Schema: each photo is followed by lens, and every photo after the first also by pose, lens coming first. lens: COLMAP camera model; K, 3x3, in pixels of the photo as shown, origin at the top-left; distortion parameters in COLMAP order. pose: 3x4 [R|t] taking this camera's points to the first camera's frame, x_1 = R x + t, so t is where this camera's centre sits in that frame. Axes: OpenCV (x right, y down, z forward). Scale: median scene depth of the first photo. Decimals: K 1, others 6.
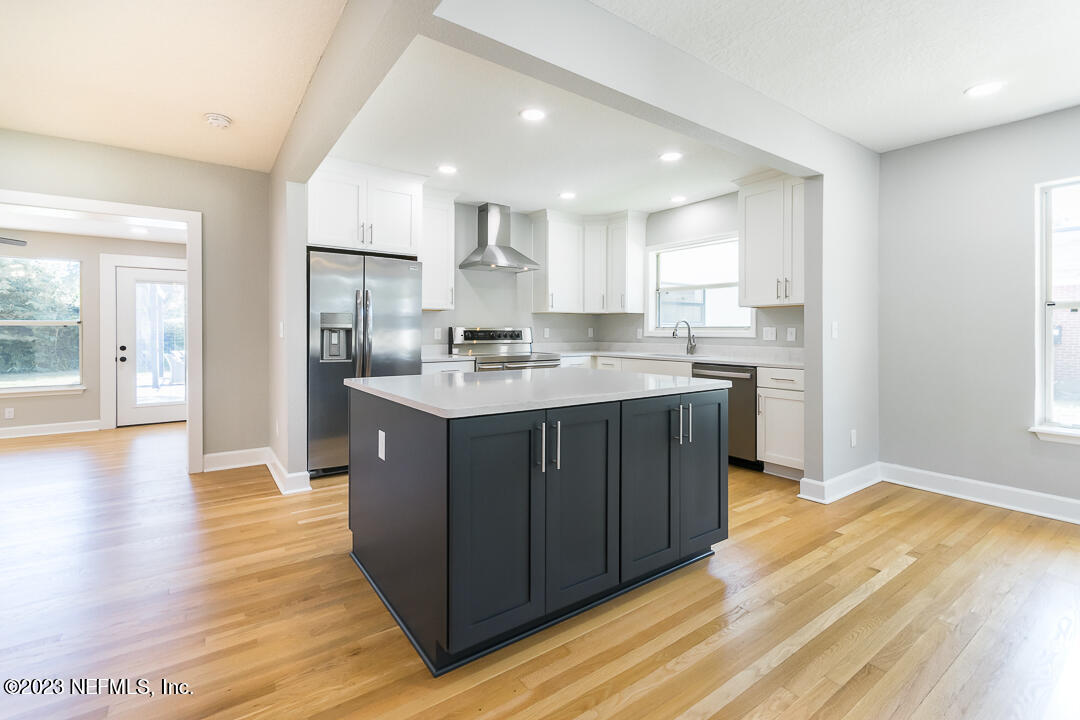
lens RADIAL K [[486.0, 0, 542.9], [0, 486.0, 335.2], [0, 0, 1]] dist [0.009329, -0.001544]
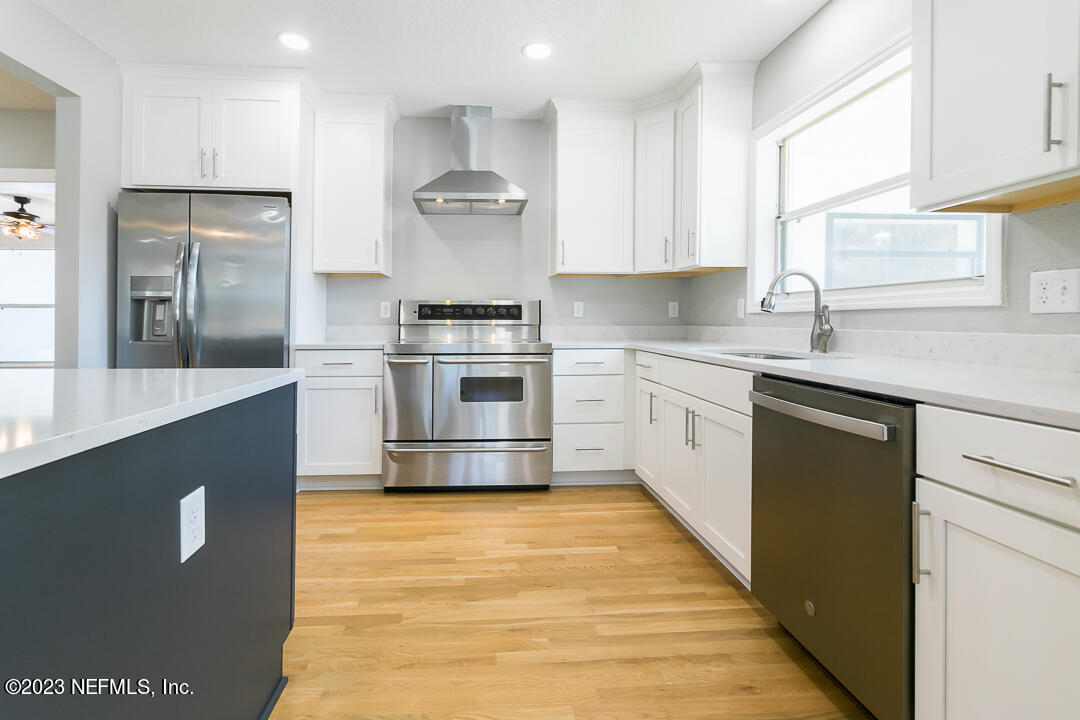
lens RADIAL K [[486.0, 0, 513.9], [0, 486.0, 326.3], [0, 0, 1]] dist [0.009329, -0.001544]
pose [[0.838859, 0.006471, -0.544311, 0.301289], [-0.005151, 0.999979, 0.003949, 0.016222], [0.544325, -0.000509, 0.838874, 0.486577]]
